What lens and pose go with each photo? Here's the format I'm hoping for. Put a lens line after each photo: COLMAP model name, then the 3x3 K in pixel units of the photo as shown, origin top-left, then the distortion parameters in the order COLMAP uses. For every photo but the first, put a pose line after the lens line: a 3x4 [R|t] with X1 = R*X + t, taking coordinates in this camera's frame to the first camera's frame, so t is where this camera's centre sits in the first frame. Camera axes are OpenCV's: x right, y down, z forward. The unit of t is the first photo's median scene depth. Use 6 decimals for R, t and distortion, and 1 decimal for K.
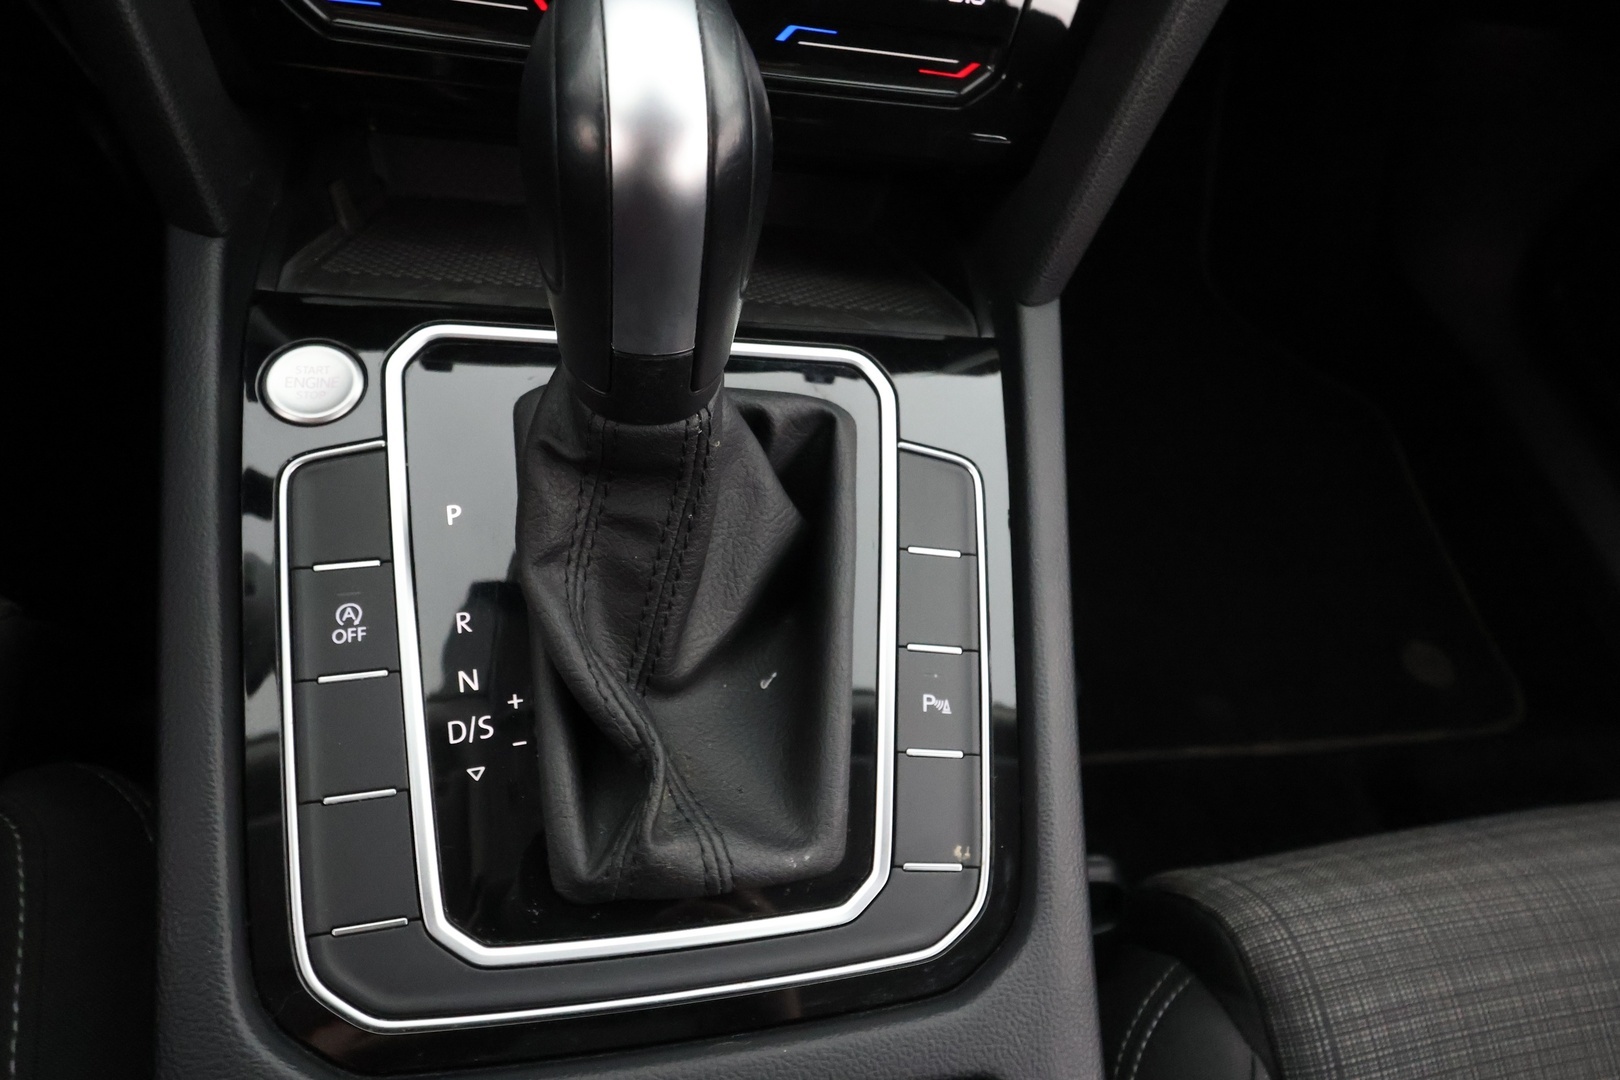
lens RADIAL K [[1058.2, 0, 812.9], [0, 1058.2, 543.7], [0, 0, 1]] dist [0.017249, -0.002653]
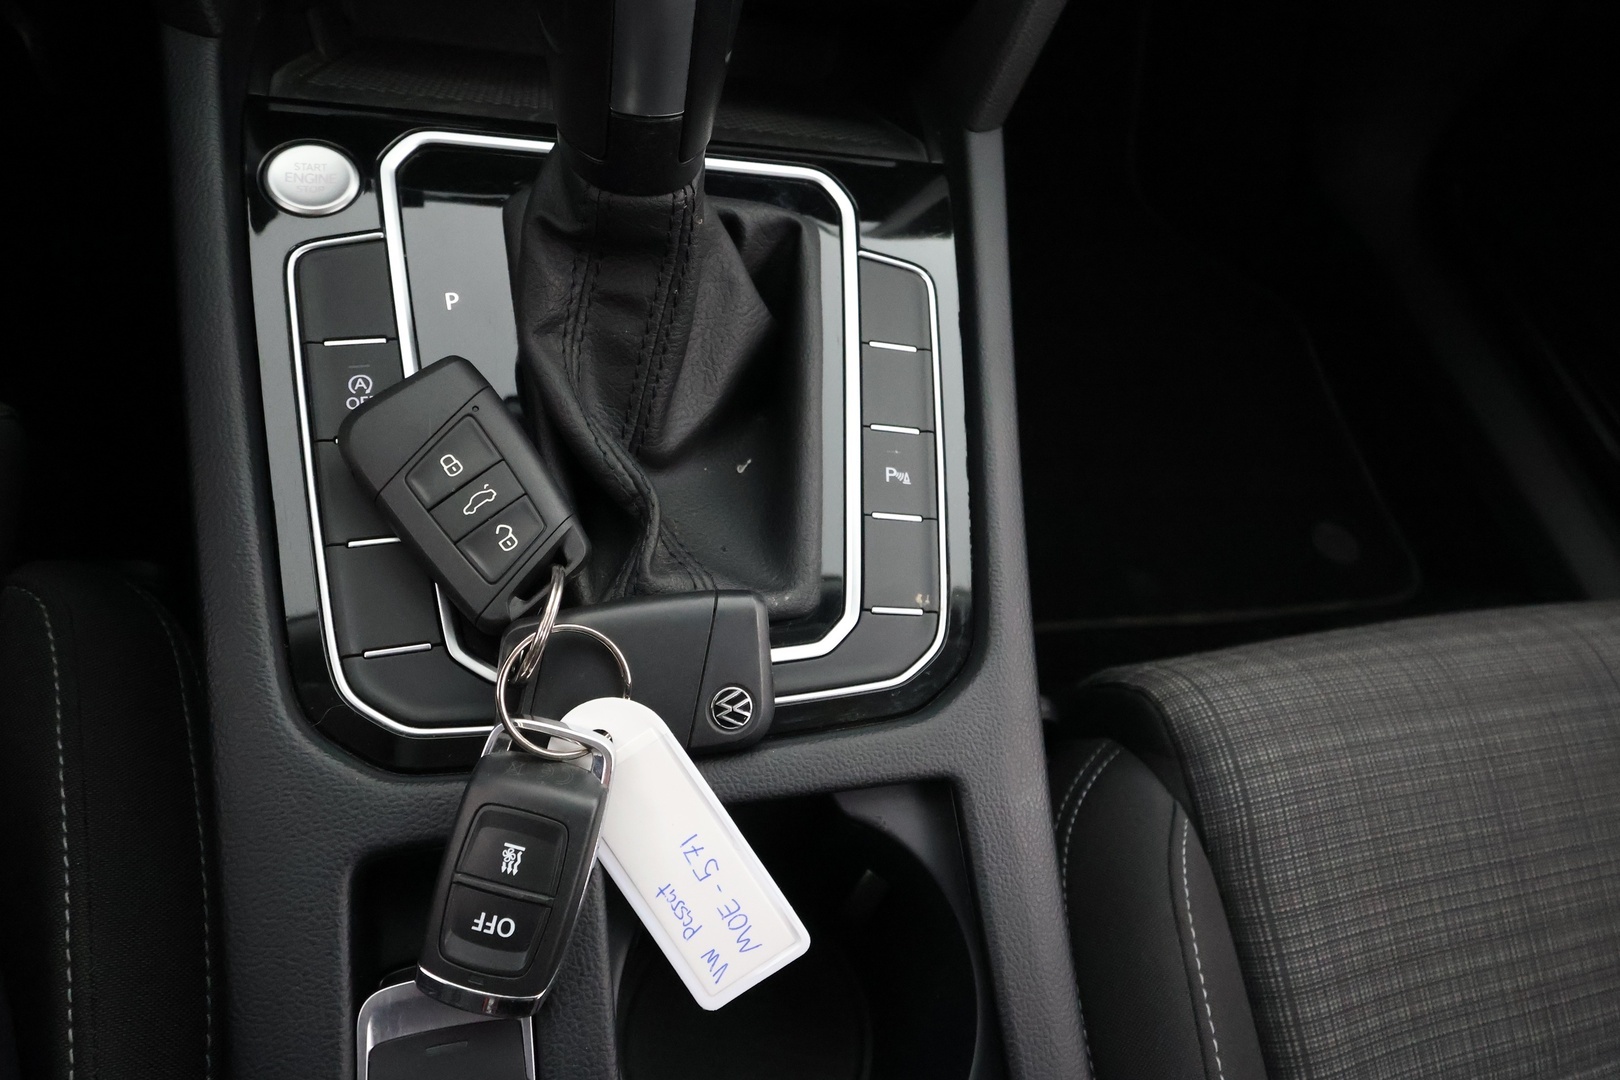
lens RADIAL K [[1058.2, 0, 819.1], [0, 1058.2, 535.8], [0, 0, 1]] dist [0.017249, -0.002653]
pose [[0.997720, -0.017217, 0.065263, -0.040403], [0.014525, 0.999033, 0.041496, 0.170360], [-0.065914, -0.040454, 0.997005, -0.109388]]
